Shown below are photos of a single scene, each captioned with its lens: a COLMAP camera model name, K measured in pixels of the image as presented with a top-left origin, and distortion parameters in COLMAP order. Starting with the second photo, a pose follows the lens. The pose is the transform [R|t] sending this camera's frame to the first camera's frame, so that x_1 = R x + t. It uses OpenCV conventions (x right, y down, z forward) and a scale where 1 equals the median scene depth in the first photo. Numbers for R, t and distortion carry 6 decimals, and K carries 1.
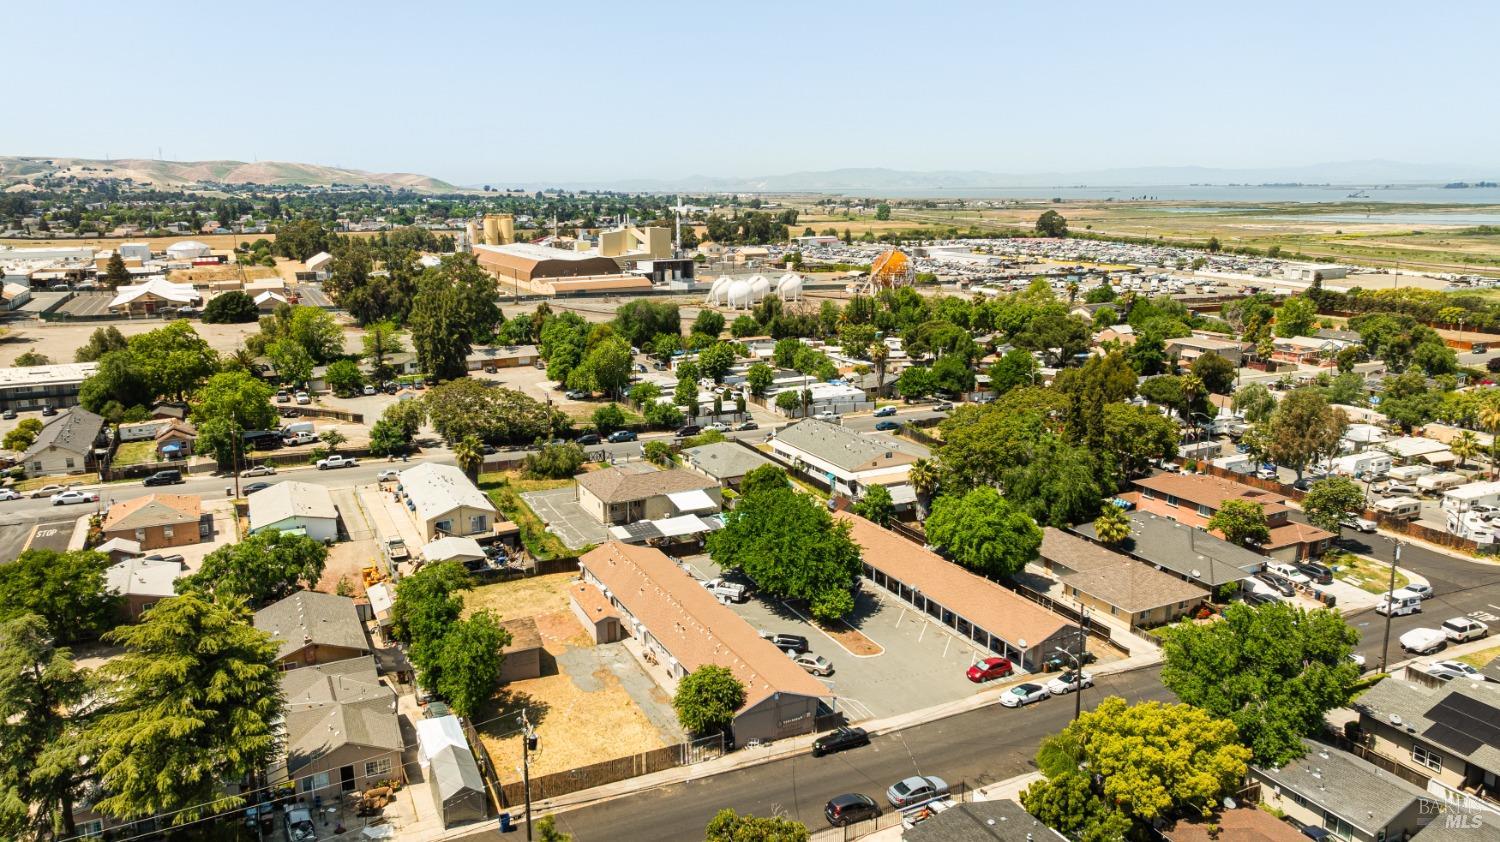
lens RADIAL K [[1049.1, 0, 750.0], [0, 1049.1, 421.0], [0, 0, 1]] dist [-0.015424, -0.005421]
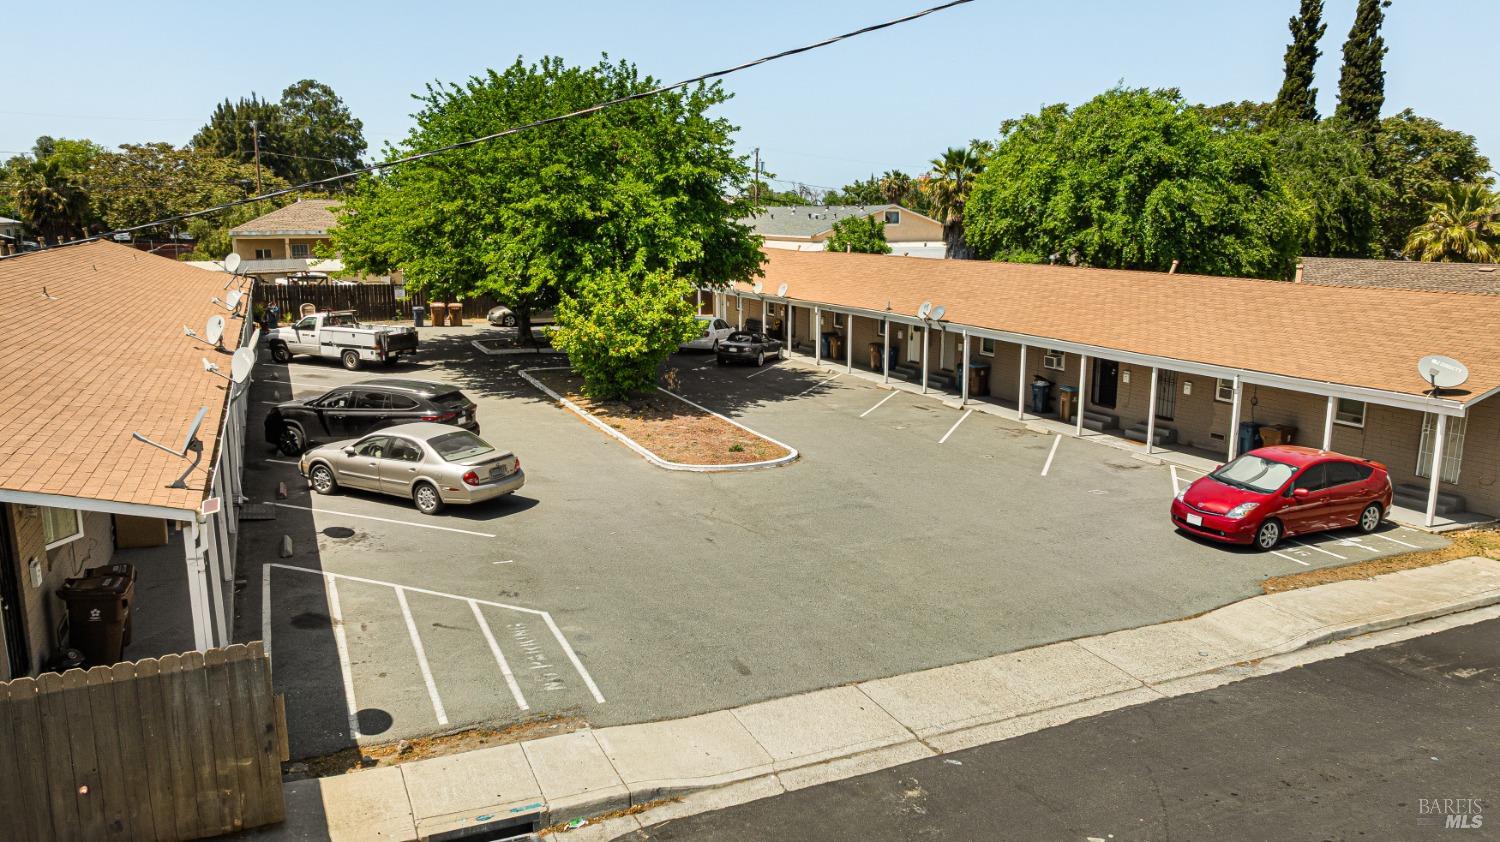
lens RADIAL K [[1049.1, 0, 750.0], [0, 1049.1, 421.0], [0, 0, 1]] dist [-0.015424, -0.005421]
pose [[0.999209, 0.008761, -0.038801, 0.130232], [-0.009833, 0.999573, -0.027526, 0.223266], [0.038543, 0.027886, 0.998868, 0.774665]]
